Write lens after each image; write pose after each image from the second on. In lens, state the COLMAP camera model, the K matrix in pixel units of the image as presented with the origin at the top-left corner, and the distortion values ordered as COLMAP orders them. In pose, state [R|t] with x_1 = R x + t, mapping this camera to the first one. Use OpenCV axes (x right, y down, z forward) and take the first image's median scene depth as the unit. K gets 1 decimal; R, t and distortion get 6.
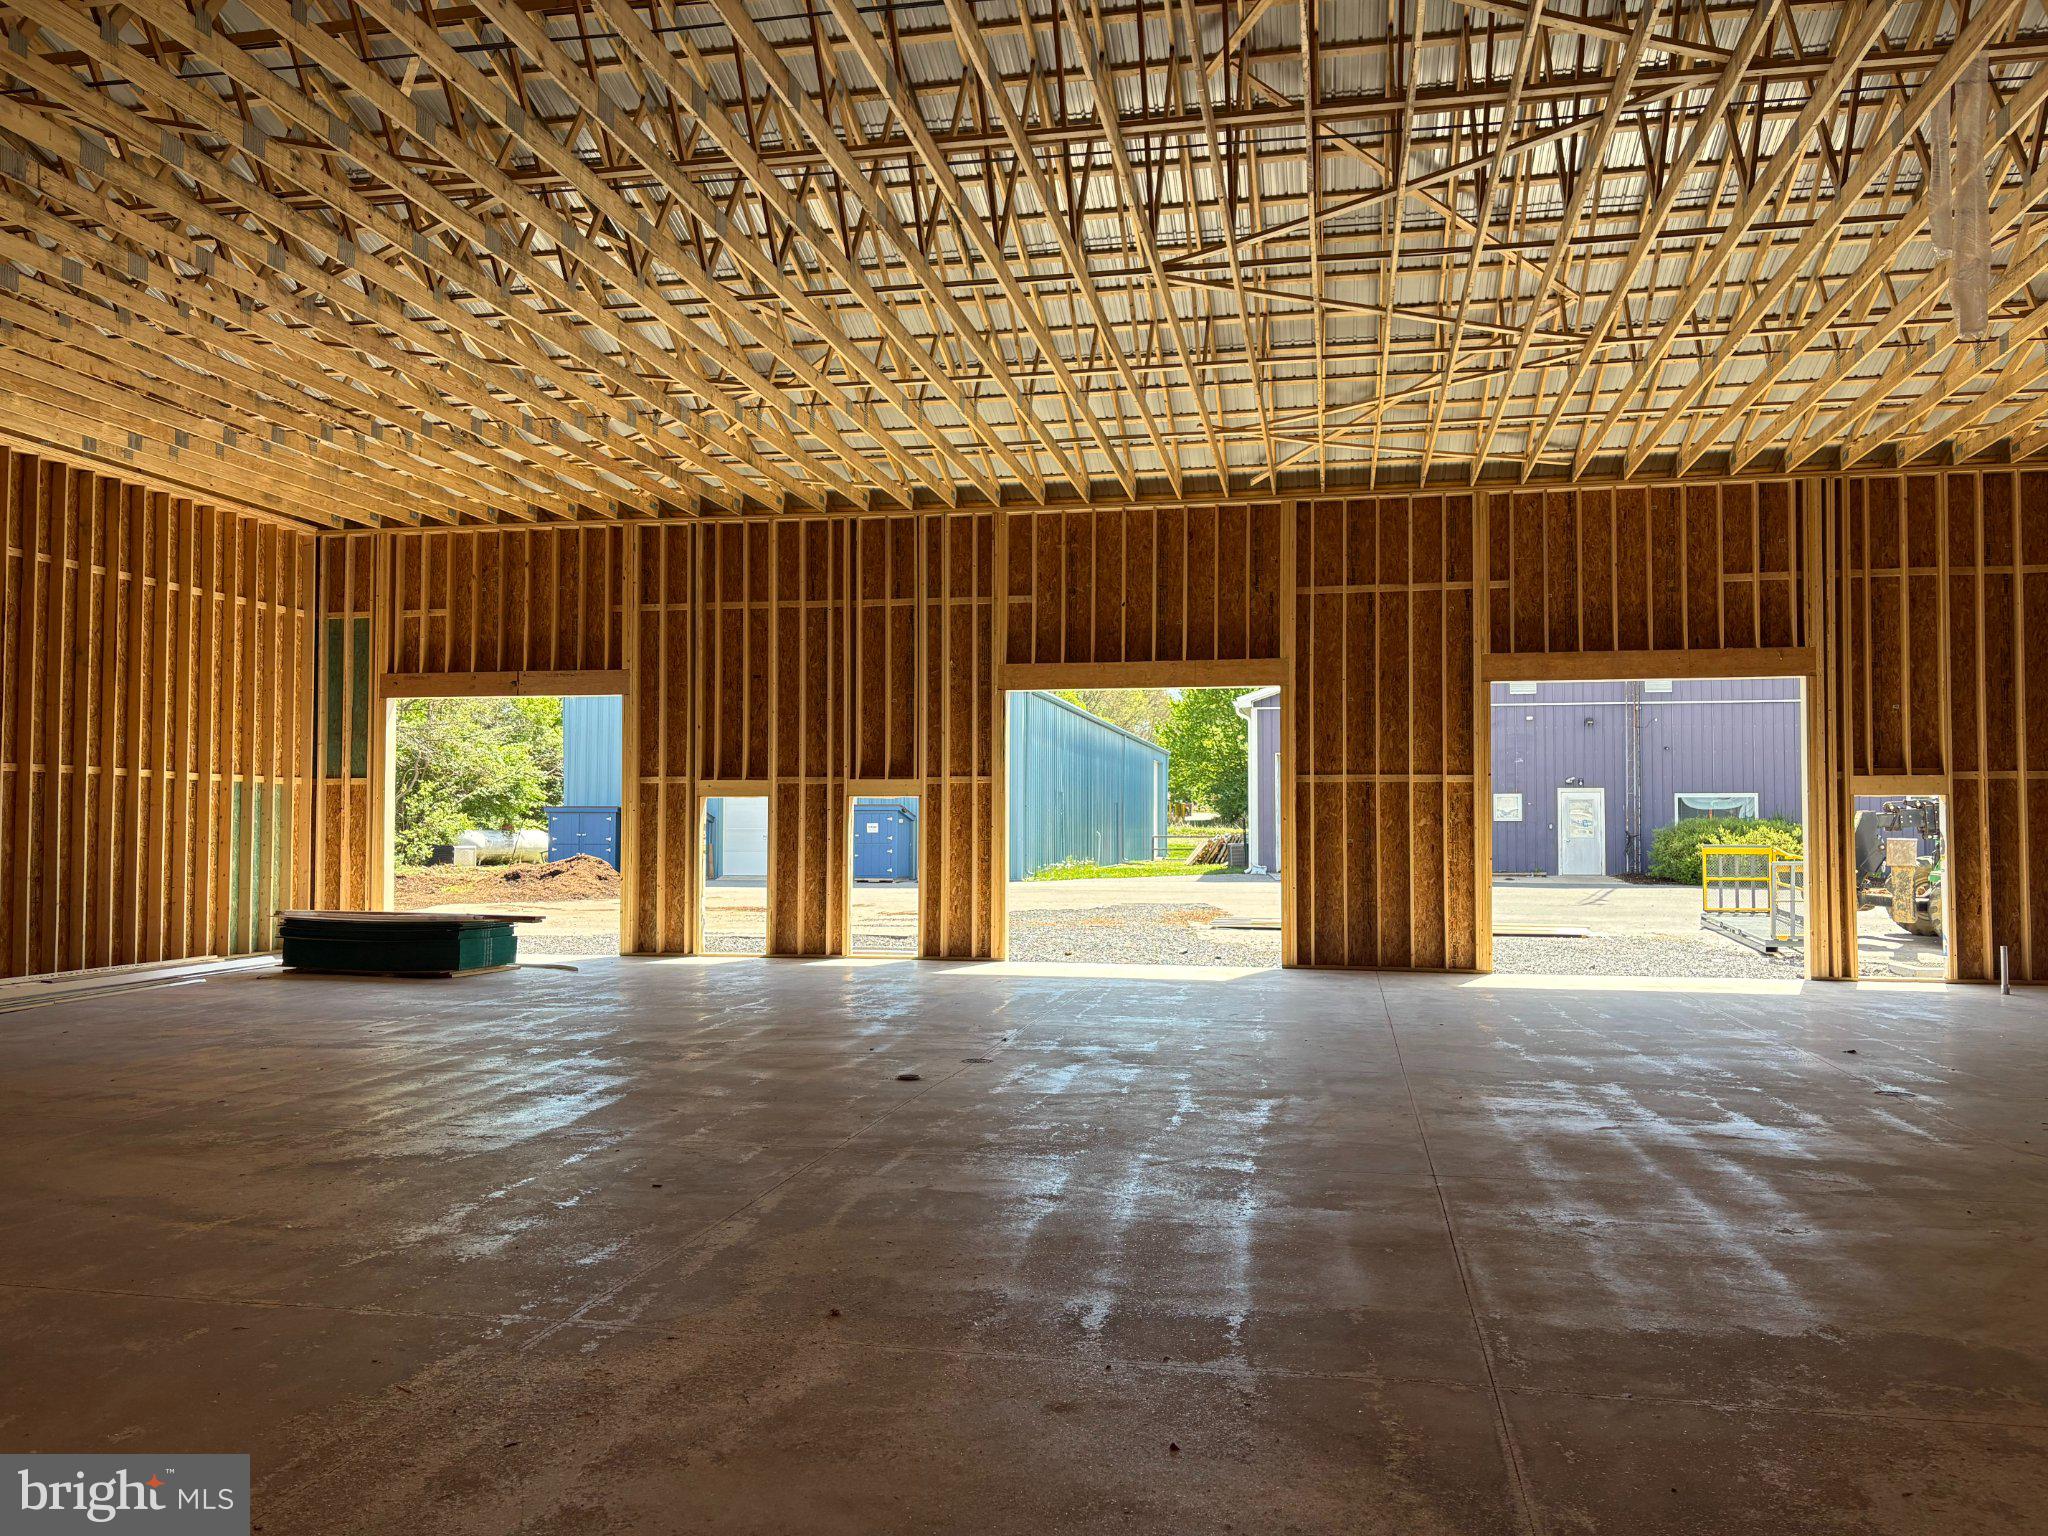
lens RADIAL K [[1594.0, 0, 1031.8], [0, 1594.0, 781.7], [0, 0, 1]] dist [0.050408, -0.045852]
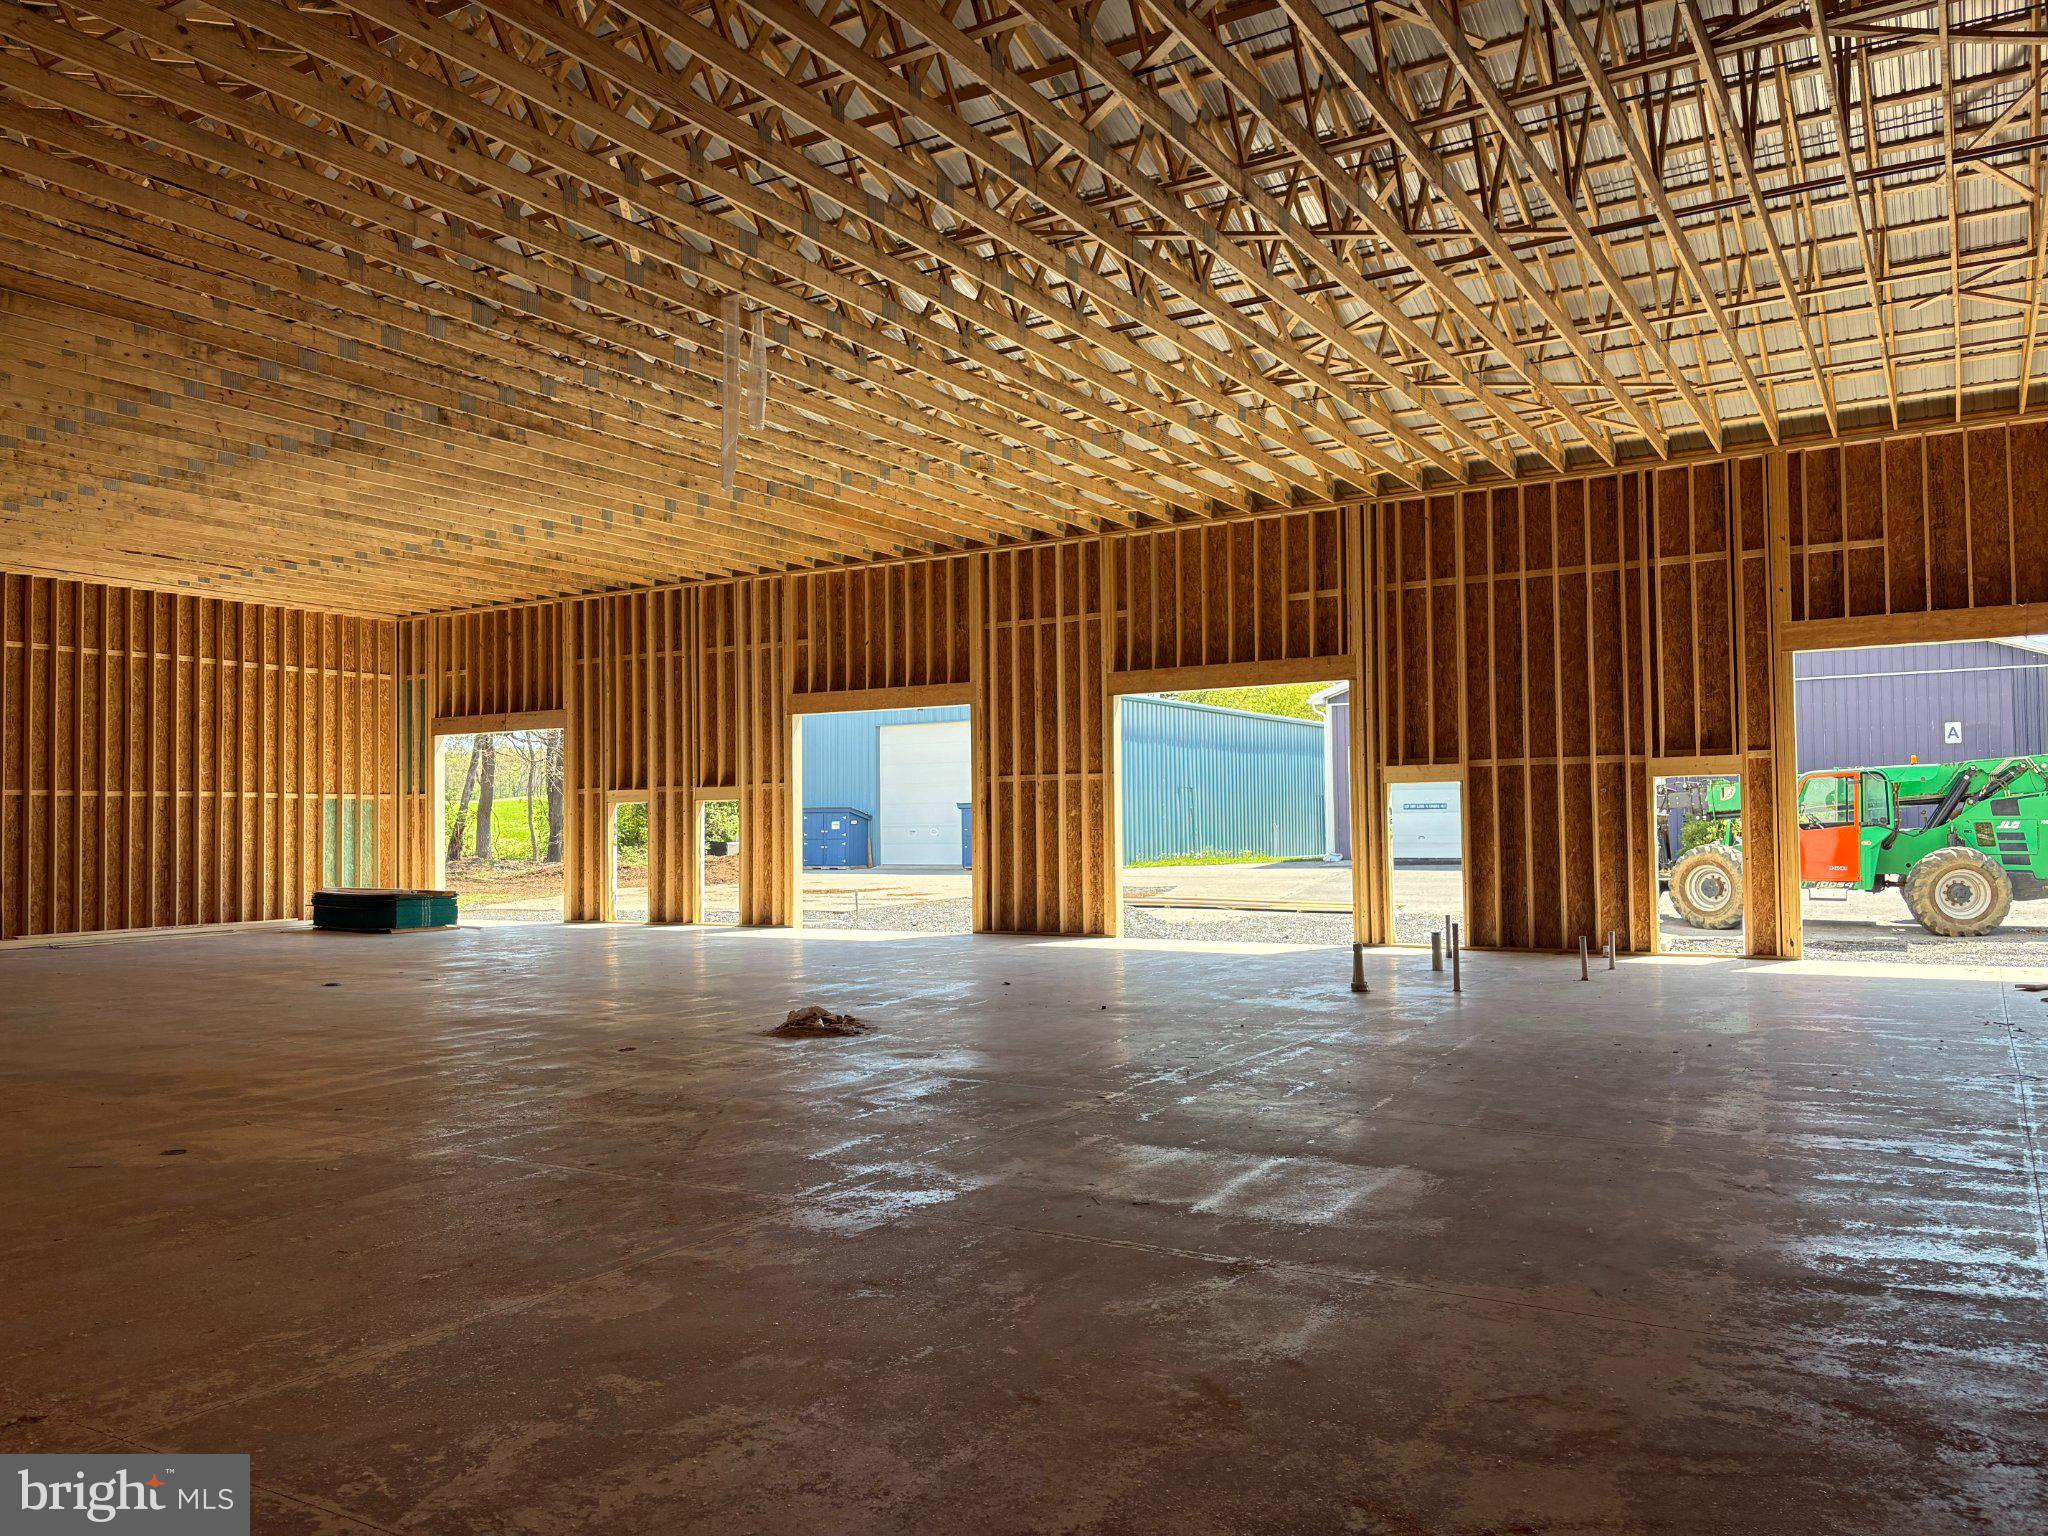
lens RADIAL K [[1594.0, 0, 1053.8], [0, 1594.0, 767.0], [0, 0, 1]] dist [0.050408, -0.045852]
pose [[0.937194, -0.027575, -0.347716, 0.542432], [0.027311, 0.999611, -0.005661, -0.002576], [0.347737, -0.004191, 0.937583, -0.107100]]
